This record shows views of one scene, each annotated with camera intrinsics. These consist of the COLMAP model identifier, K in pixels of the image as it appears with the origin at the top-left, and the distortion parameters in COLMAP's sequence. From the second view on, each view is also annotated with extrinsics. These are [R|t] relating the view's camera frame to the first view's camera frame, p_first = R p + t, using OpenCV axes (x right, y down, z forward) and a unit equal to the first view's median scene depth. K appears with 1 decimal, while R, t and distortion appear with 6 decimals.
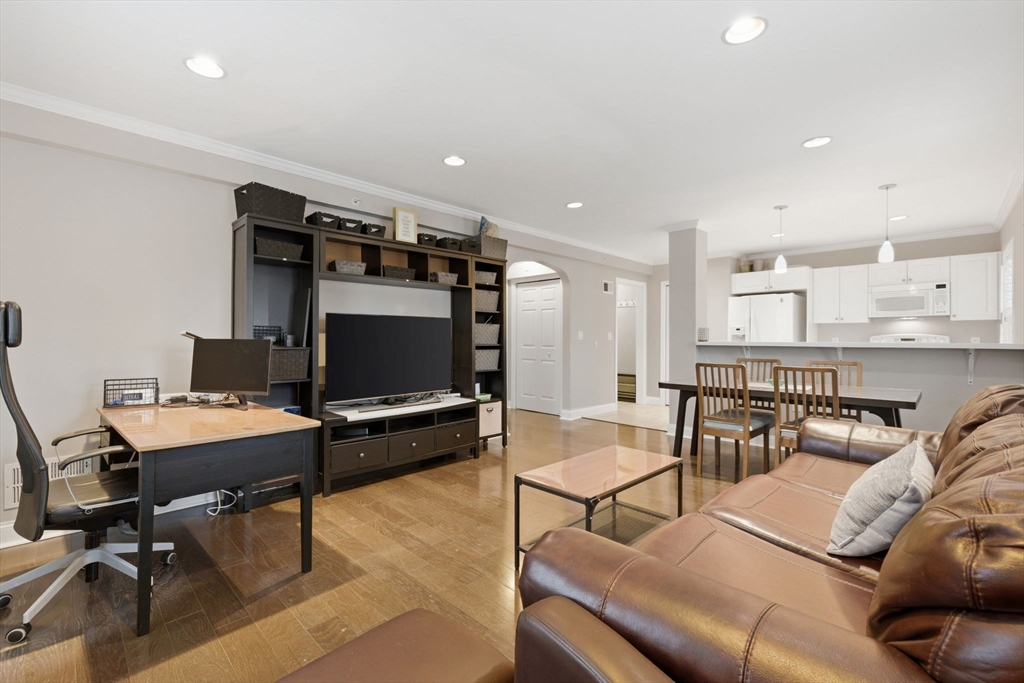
lens RADIAL K [[434.1, 0, 507.5], [0, 434.1, 342.5], [0, 0, 1]] dist [0.001133, 0.000275]
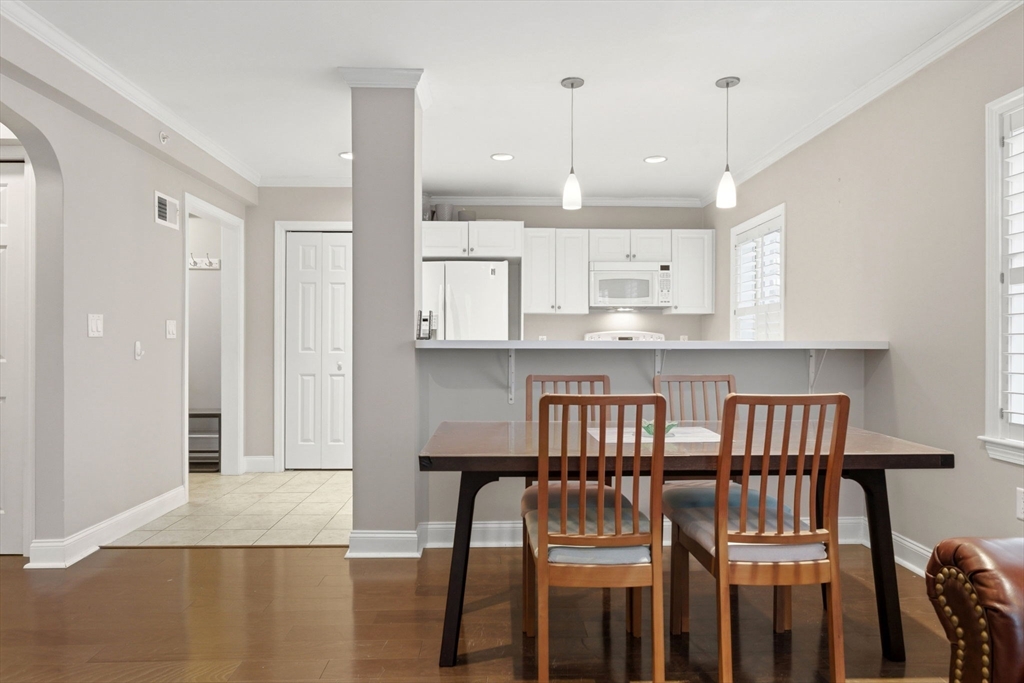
lens RADIAL K [[622.0, 0, 514.3], [0, 622.0, 340.6], [0, 0, 1]] dist [-0.001523, 0.000680]
pose [[0.680203, 0.001340, 0.733022, 0.032610], [0.005669, 0.999959, -0.007088, 0.004138], [-0.733002, 0.008977, 0.680167, 0.531100]]
